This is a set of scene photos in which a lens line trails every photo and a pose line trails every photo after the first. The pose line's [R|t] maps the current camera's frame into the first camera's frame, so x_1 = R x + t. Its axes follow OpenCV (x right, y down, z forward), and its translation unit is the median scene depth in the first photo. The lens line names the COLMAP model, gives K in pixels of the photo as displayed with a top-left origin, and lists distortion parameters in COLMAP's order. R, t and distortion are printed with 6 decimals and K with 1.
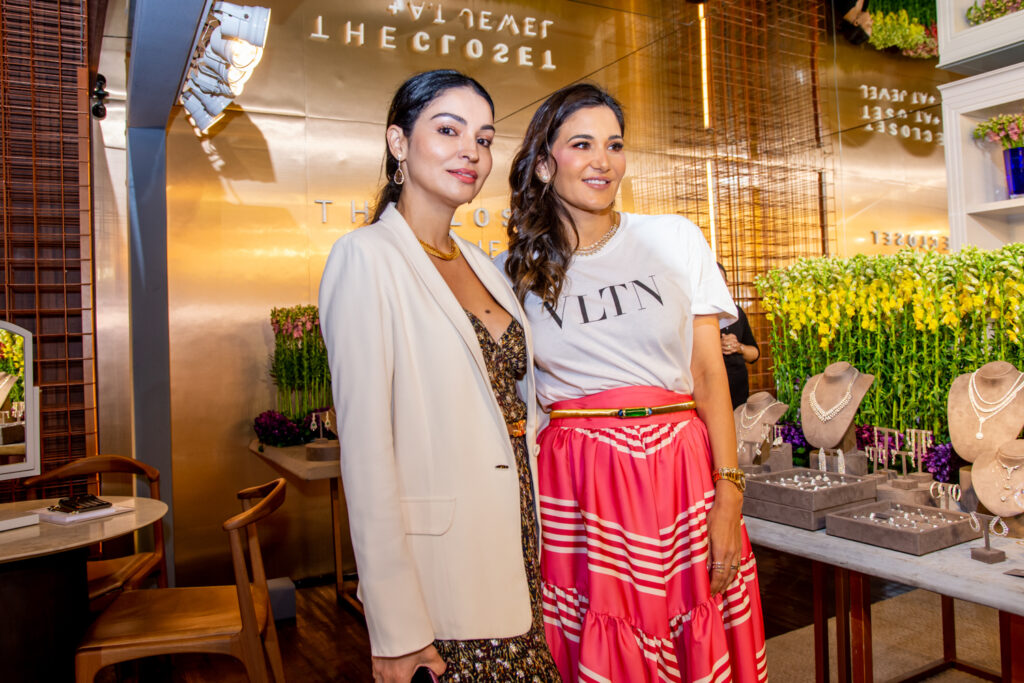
lens RADIAL K [[819.6, 0, 512.0], [0, 819.6, 341.5], [0, 0, 1]] dist [-0.032136, 0.006433]
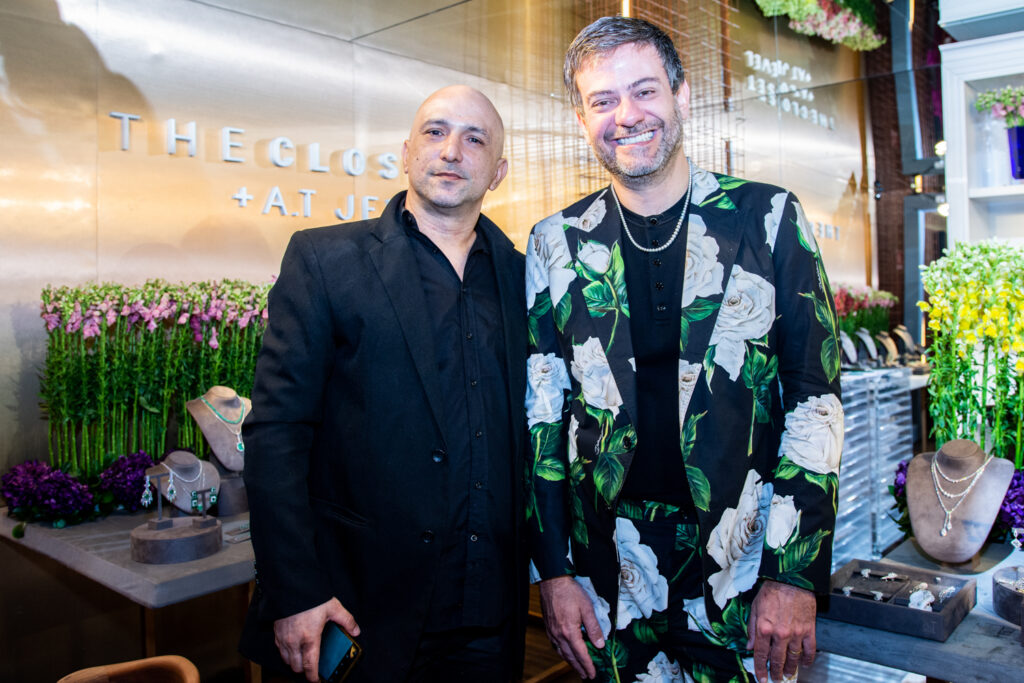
lens RADIAL K [[909.4, 0, 564.3], [0, 909.4, 318.9], [0, 0, 1]] dist [-0.137257, 0.095305]
pose [[0.938067, 0.016920, 0.346041, -0.158710], [-0.011271, 0.999768, -0.018329, -0.009784], [-0.346271, 0.013294, 0.938040, 0.285779]]
